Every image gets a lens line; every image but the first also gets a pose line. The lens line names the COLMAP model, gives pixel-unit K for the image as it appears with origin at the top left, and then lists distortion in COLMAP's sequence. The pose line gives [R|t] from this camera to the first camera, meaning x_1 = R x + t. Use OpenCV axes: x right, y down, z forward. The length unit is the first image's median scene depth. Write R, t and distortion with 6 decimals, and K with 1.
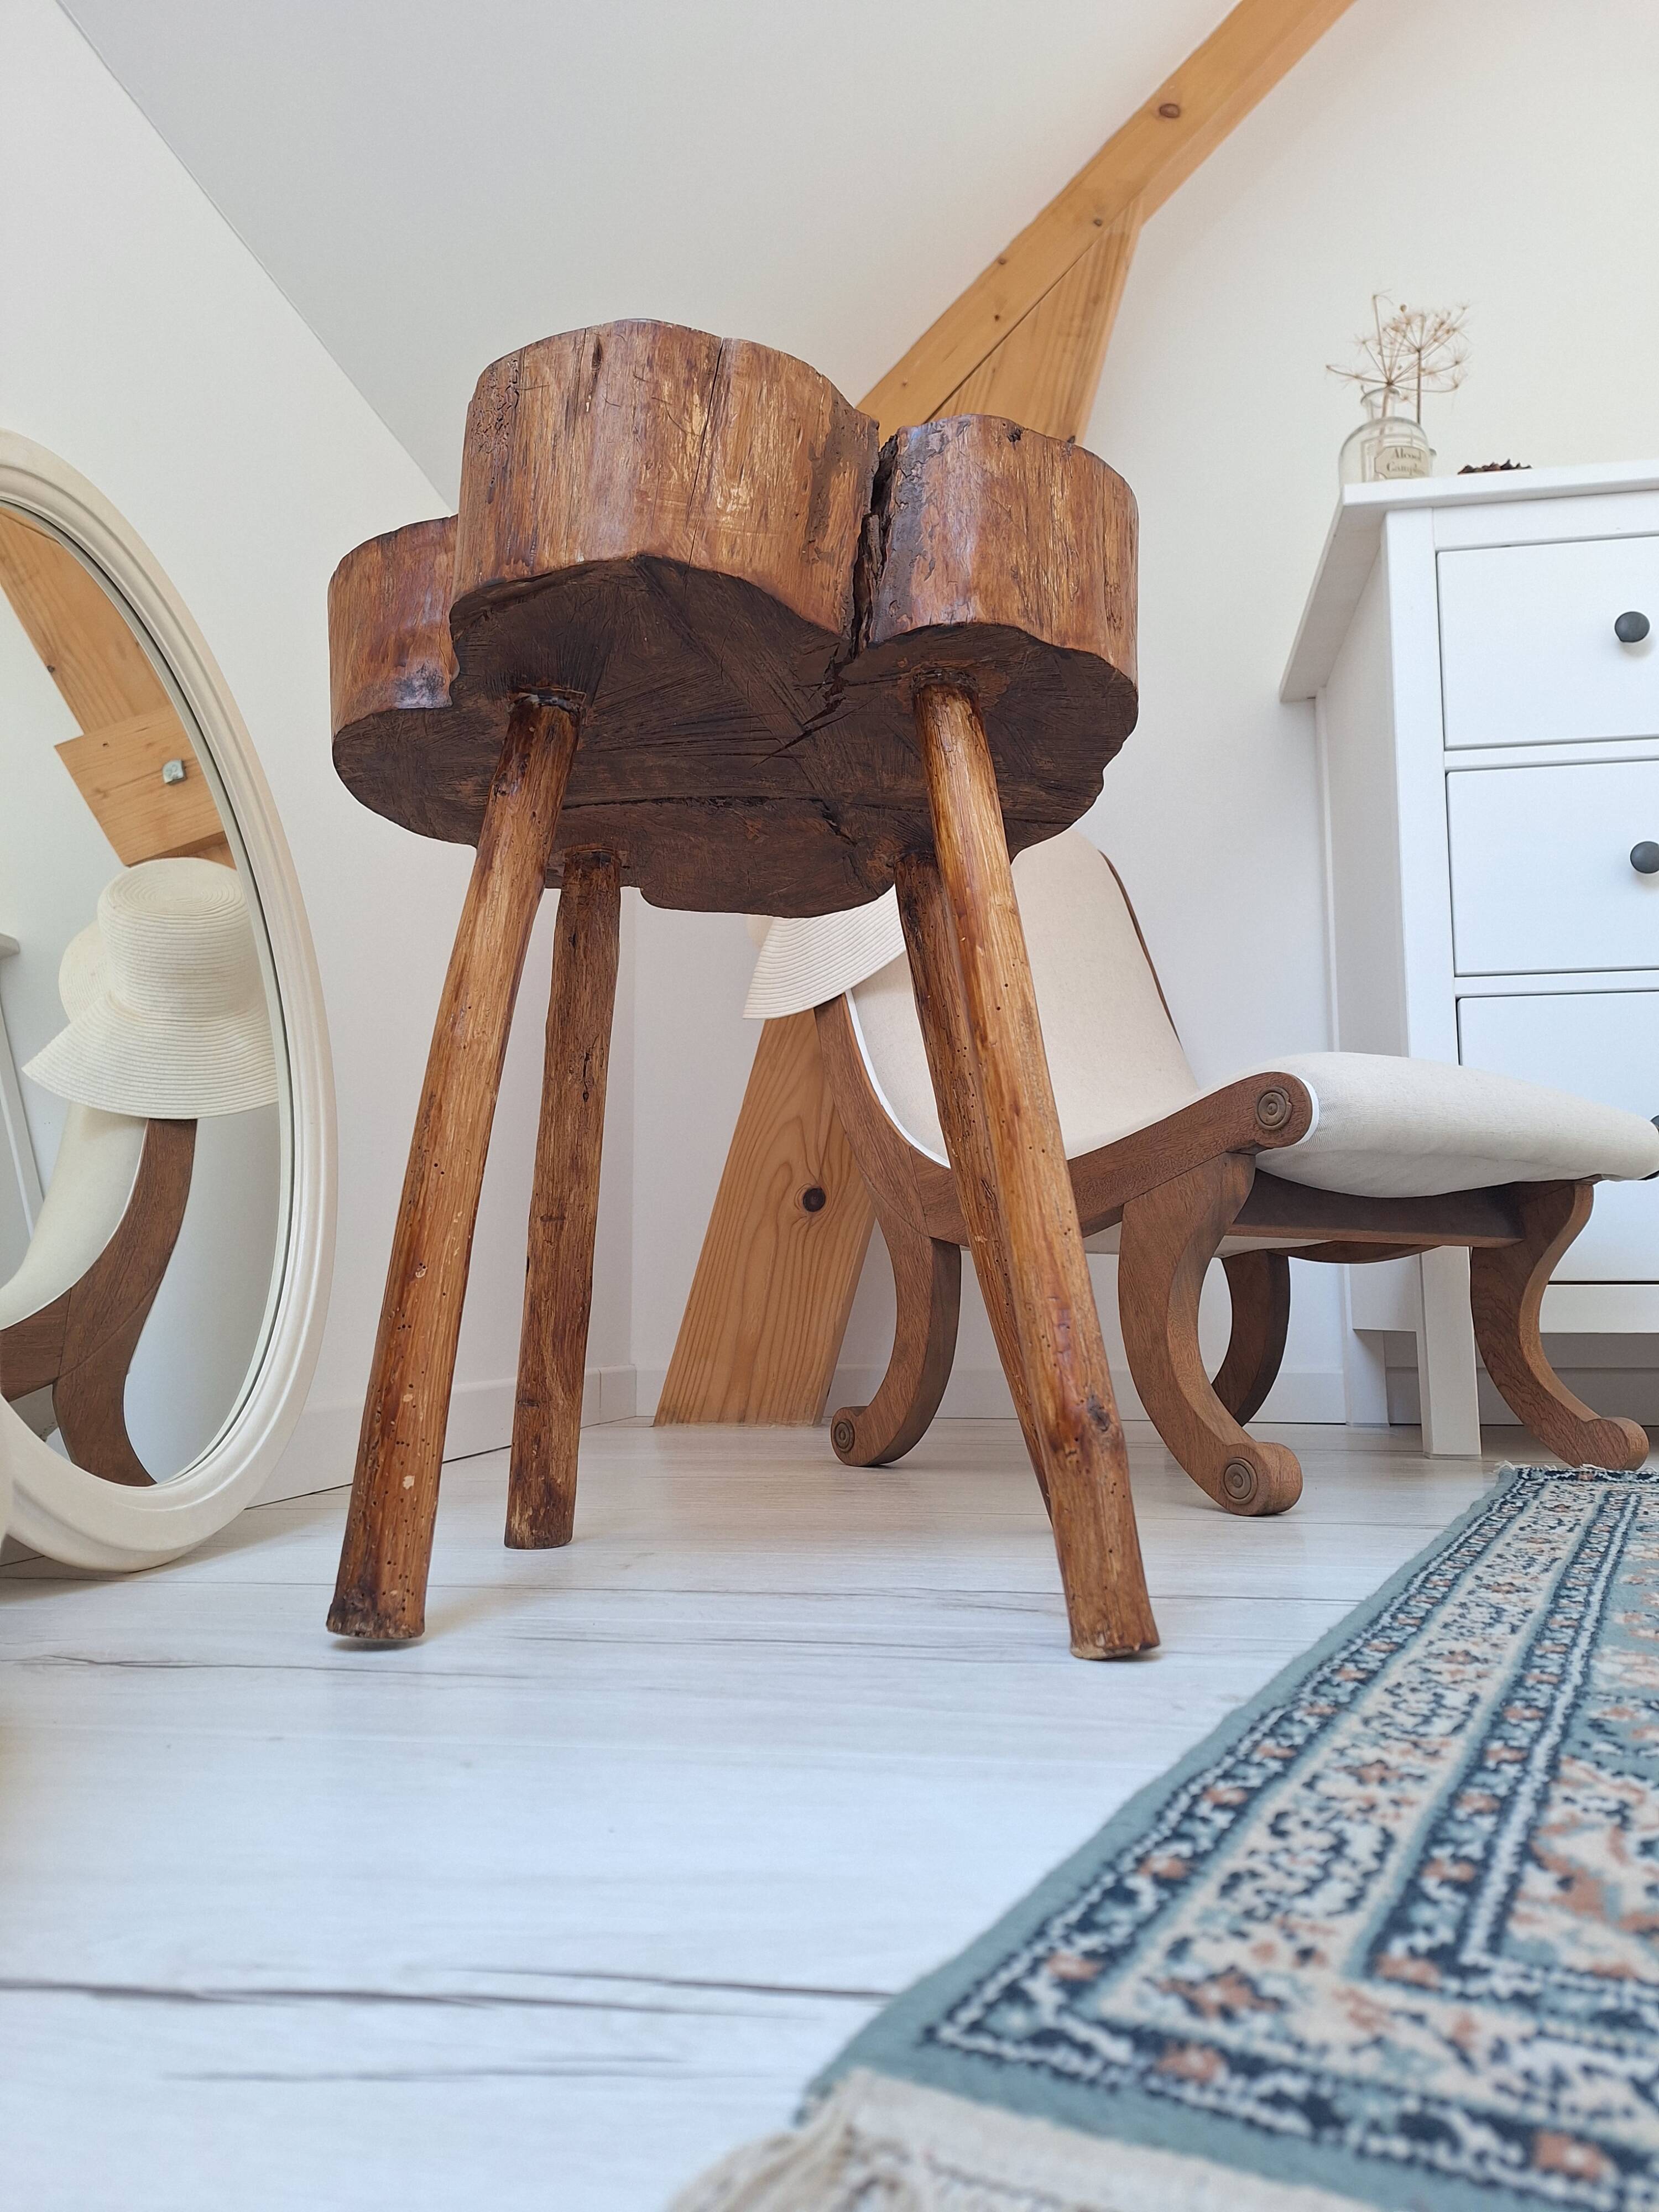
lens RADIAL K [[1551.7, 0, 836.3], [0, 1551.7, 1151.0], [0, 0, 1]] dist [0.032349, -0.000624]
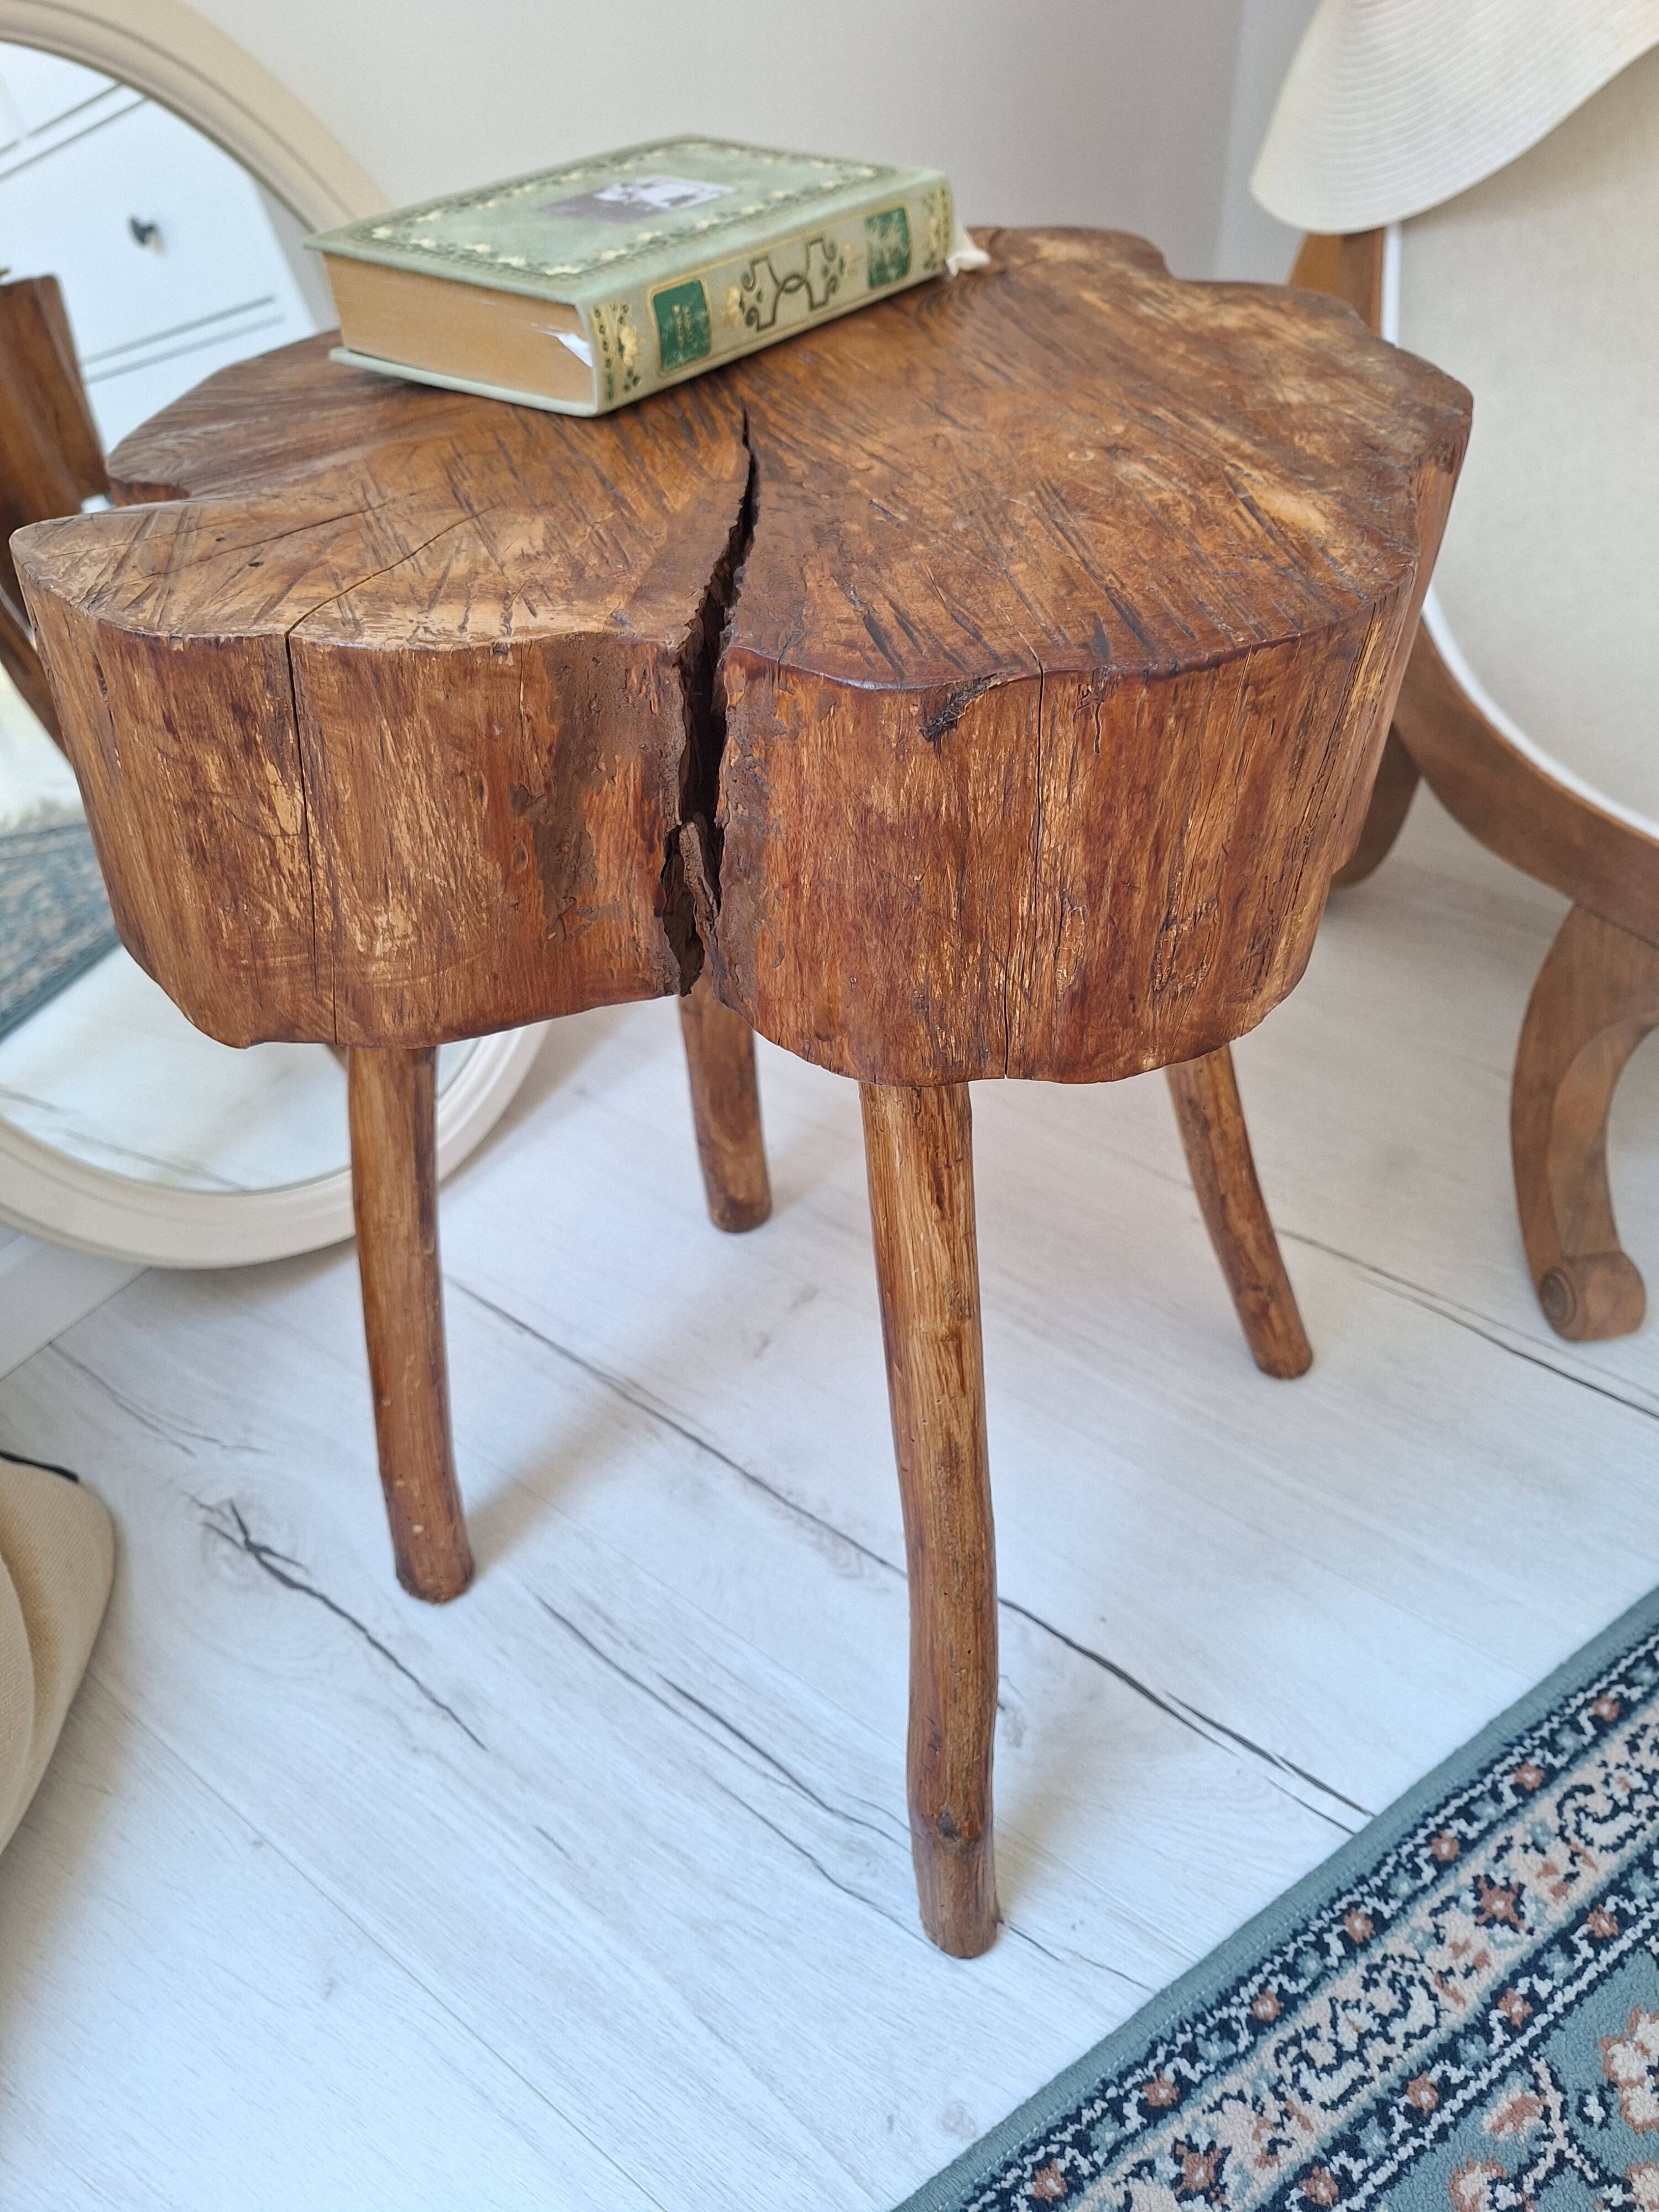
lens RADIAL K [[1559.8, 0, 837.0], [0, 1559.8, 1136.8], [0, 0, 1]] dist [0.066892, -0.063022]
pose [[0.886669, 0.294346, -0.356622, 0.304547], [0.093093, 0.641811, 0.761191, -0.778915], [0.452938, -0.708123, 0.541672, 0.696426]]
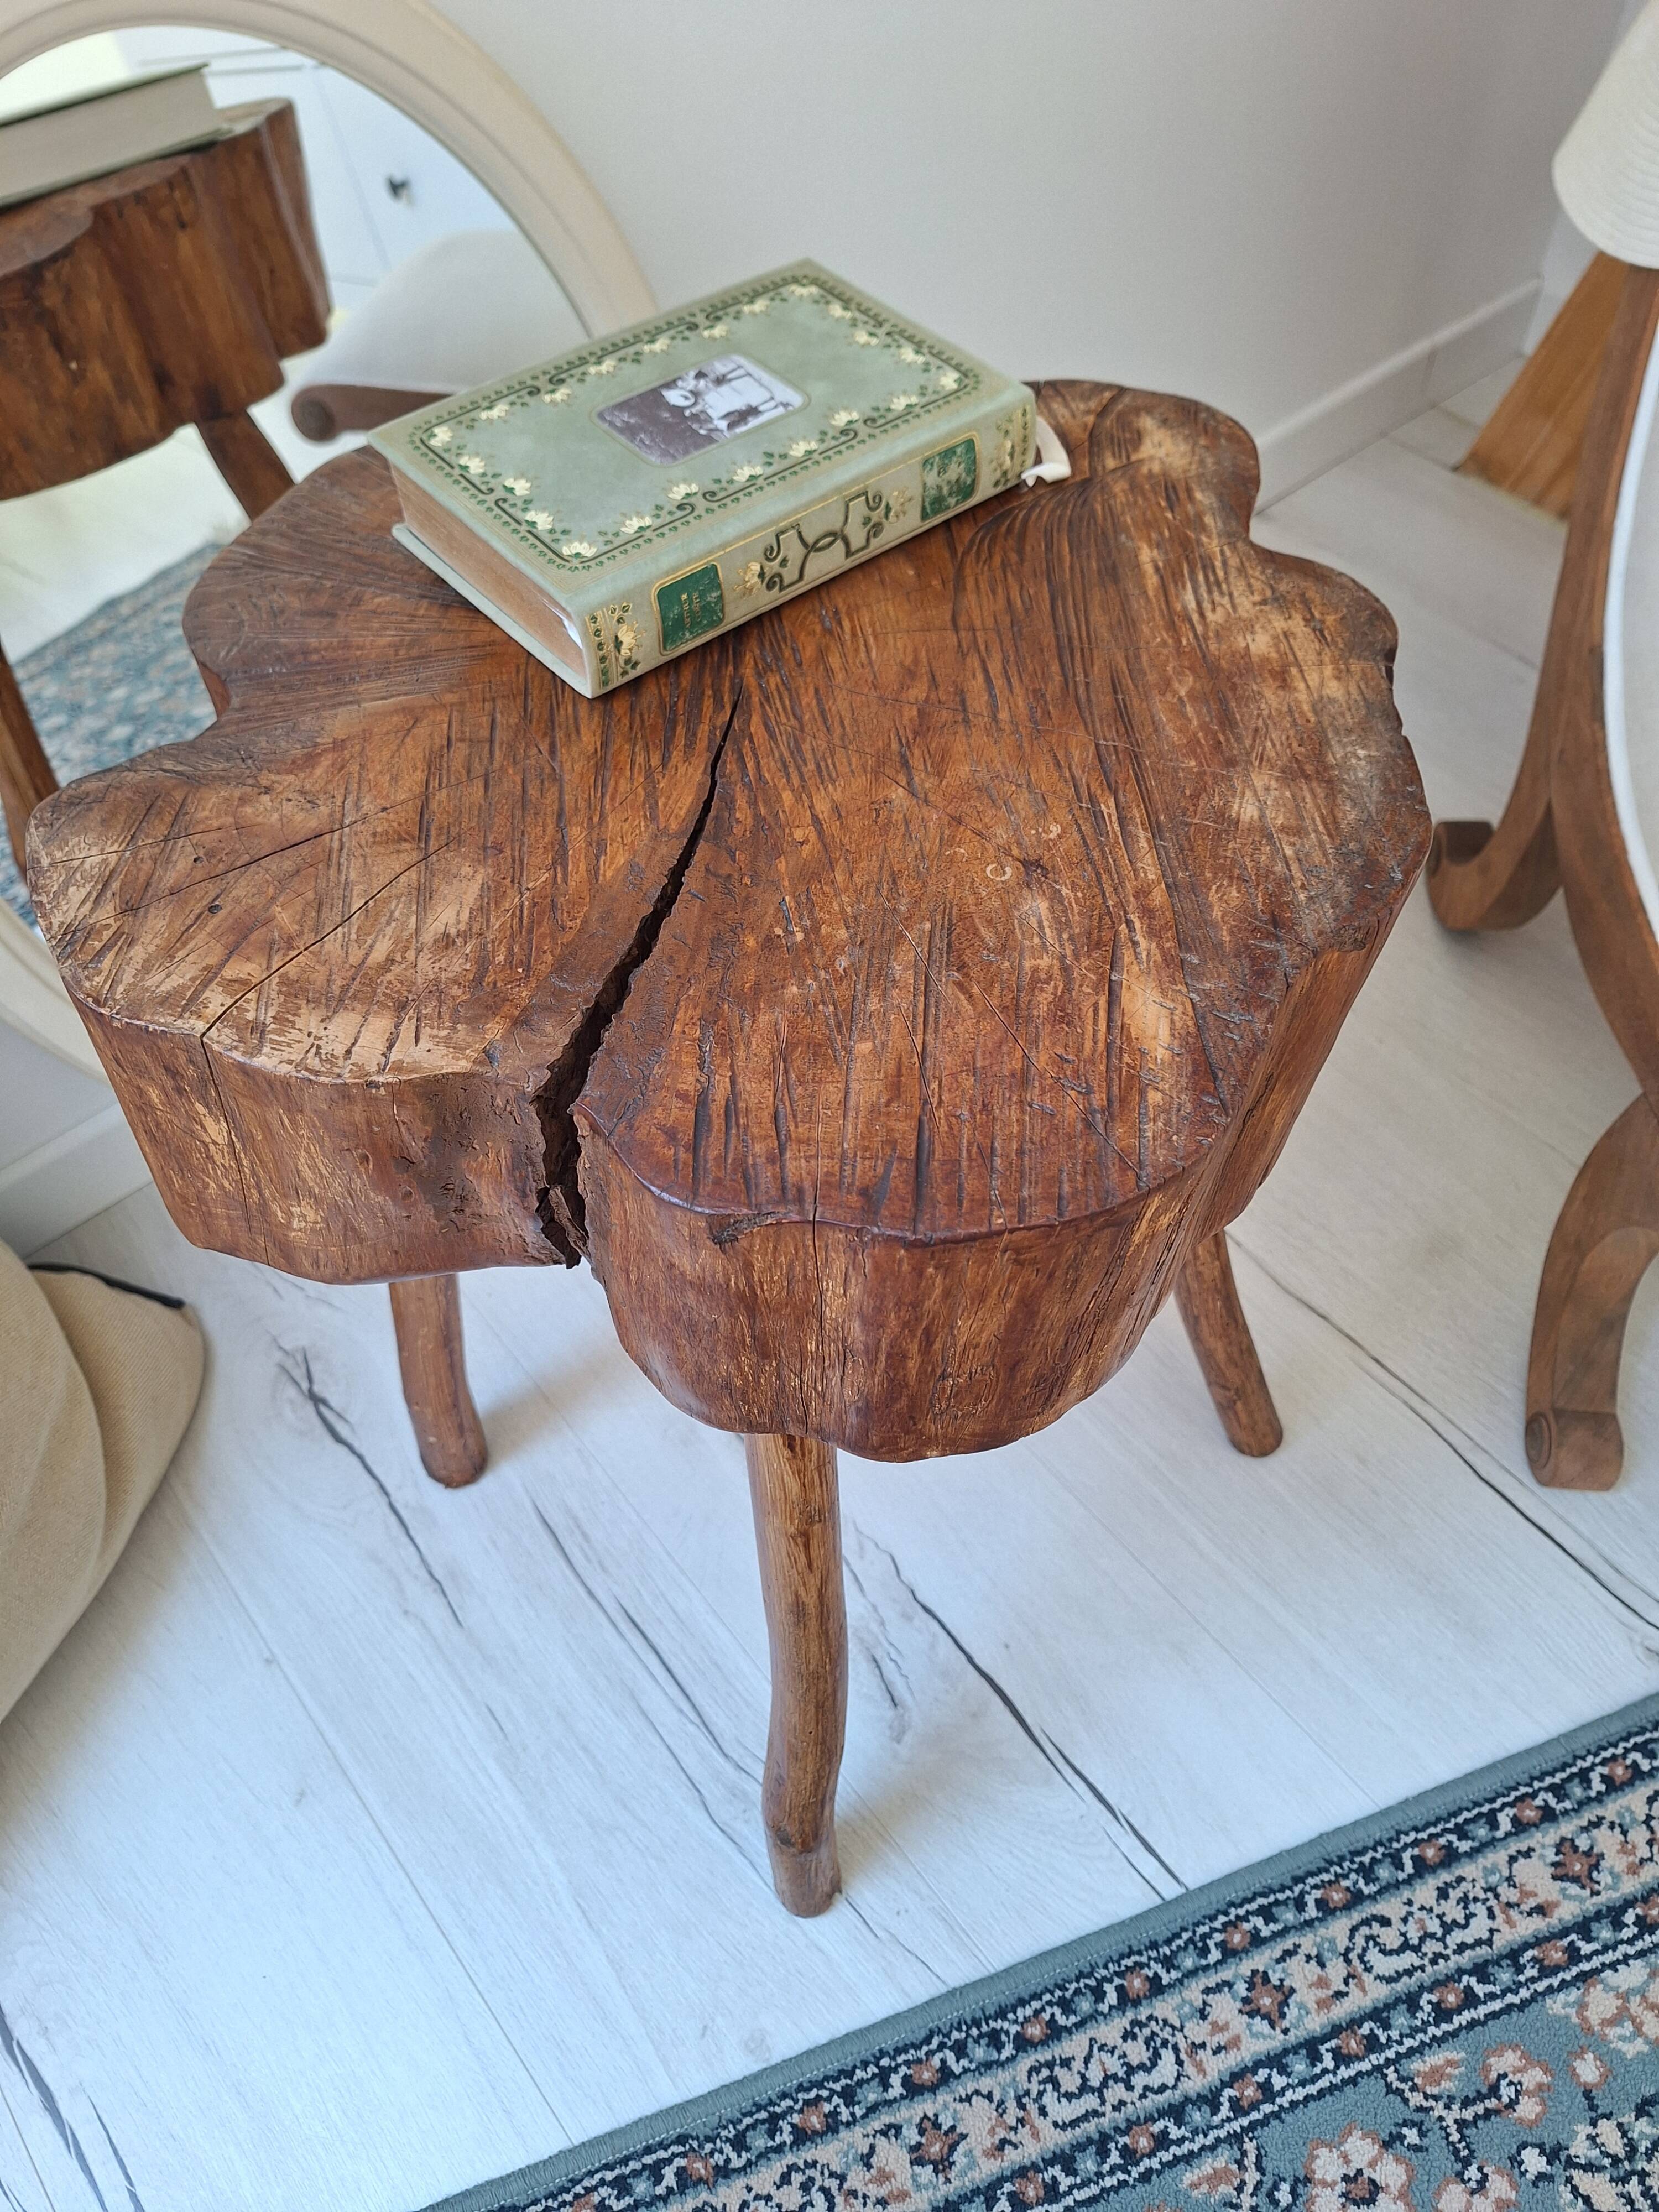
lens RADIAL K [[1559.8, 0, 825.6], [0, 1559.8, 1140.1], [0, 0, 1]] dist [0.066892, -0.063022]
pose [[0.751202, 0.527986, -0.396140, 0.347232], [0.107077, 0.494723, 0.862429, -0.972676], [0.651330, -0.690275, 0.315102, 0.939939]]
